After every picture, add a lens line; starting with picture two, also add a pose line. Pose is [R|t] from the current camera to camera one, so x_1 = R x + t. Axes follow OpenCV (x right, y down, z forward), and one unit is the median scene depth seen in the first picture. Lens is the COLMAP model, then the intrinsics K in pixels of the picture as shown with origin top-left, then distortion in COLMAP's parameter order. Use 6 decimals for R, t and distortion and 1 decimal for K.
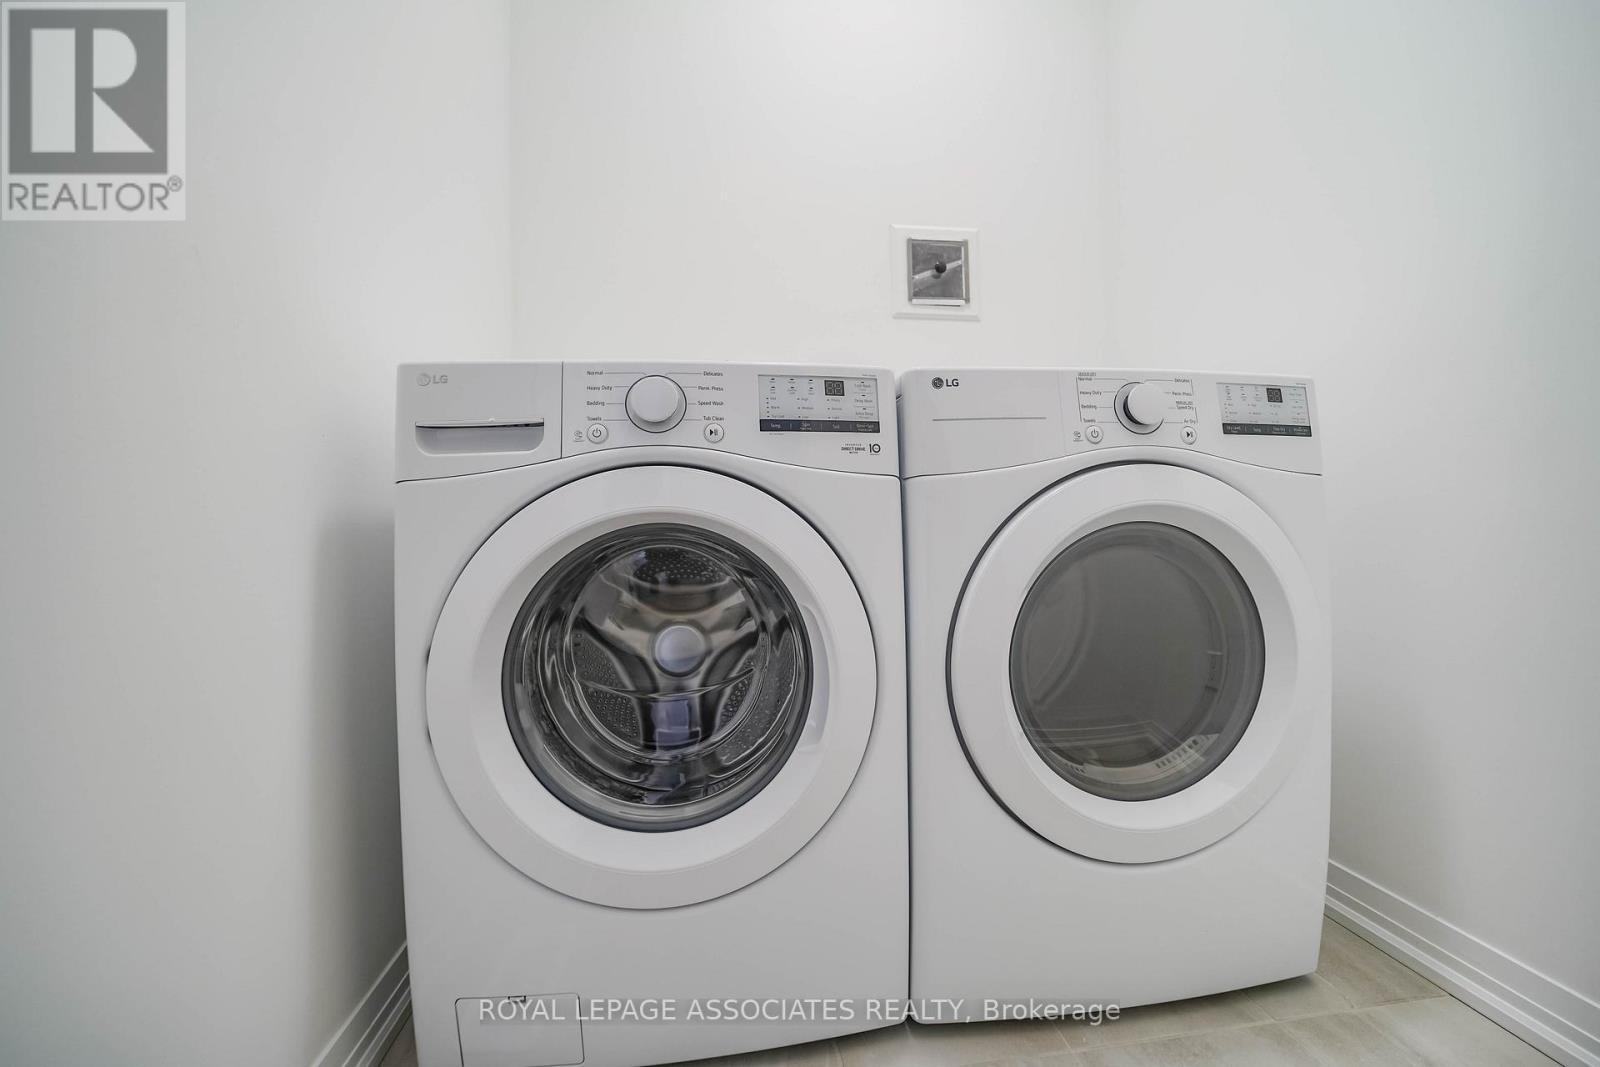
lens RADIAL K [[653.8, 0, 800.0], [0, 653.8, 533.5], [0, 0, 1]] dist [-0.001821, -0.005470]
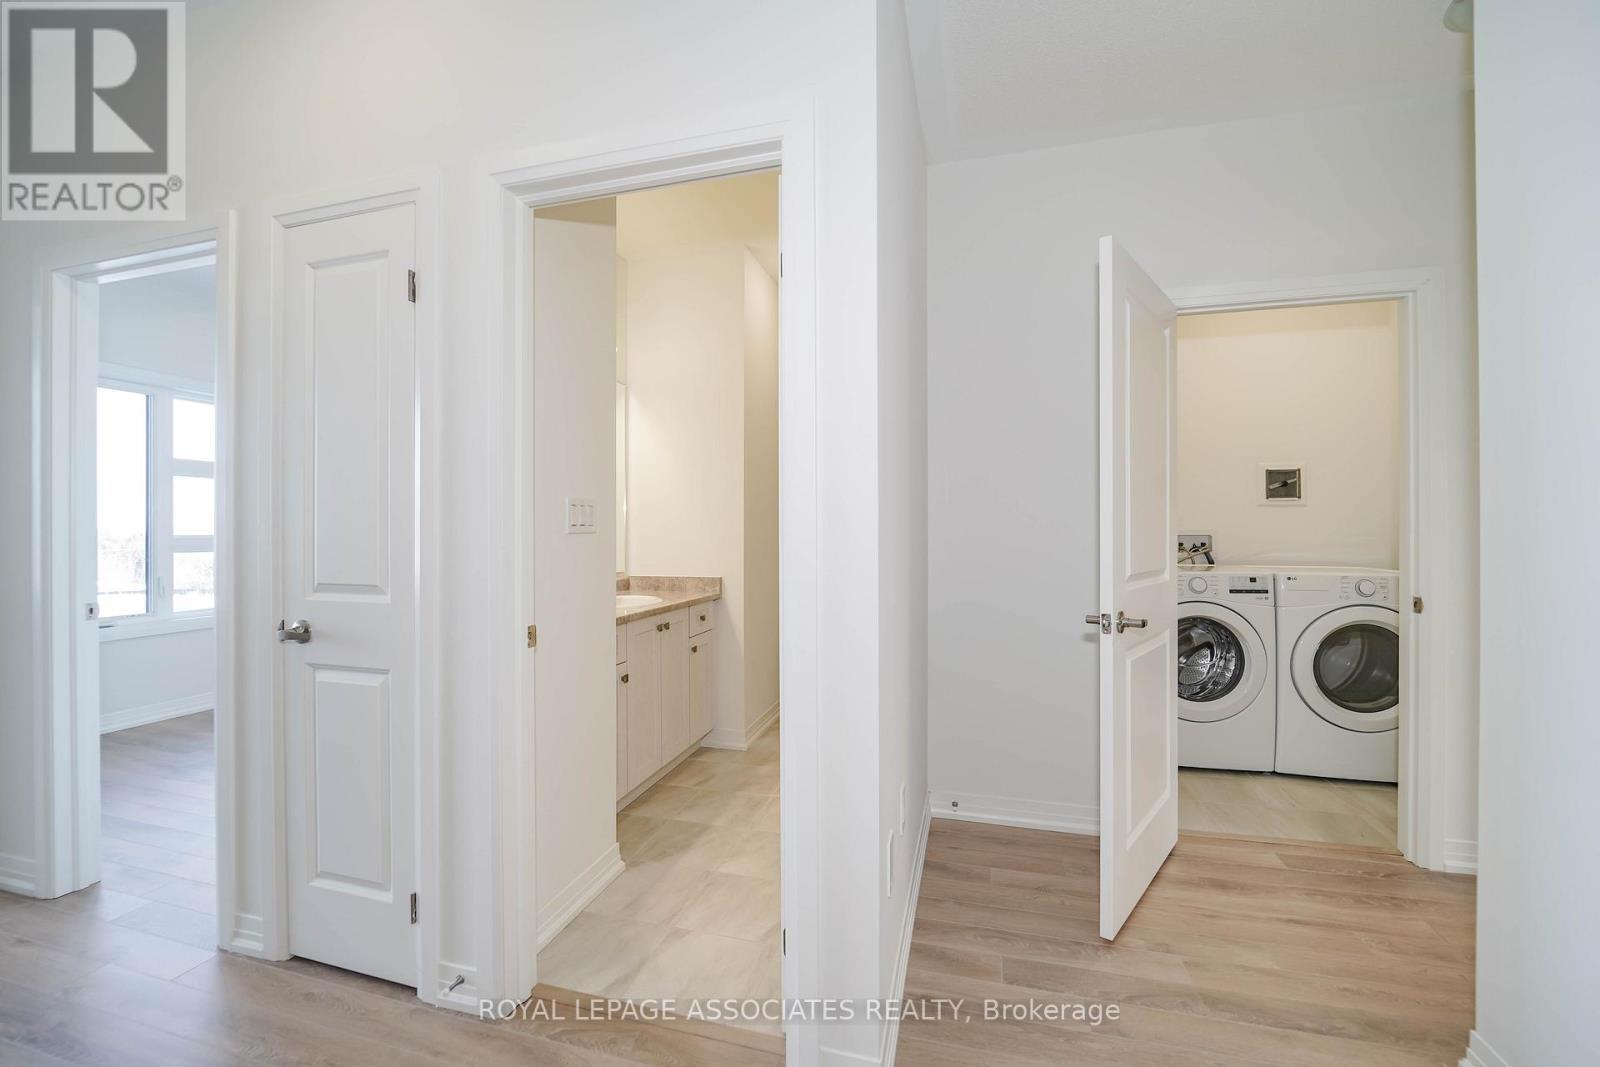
lens RADIAL K [[633.9, 0, 800.0], [0, 633.9, 533.5], [0, 0, 1]] dist [-0.001169, -0.000127]
pose [[0.917194, 0.012317, -0.398251, -0.795663], [-0.008186, 0.999894, 0.012070, -0.475882], [0.398358, -0.007810, 0.917197, -2.973659]]
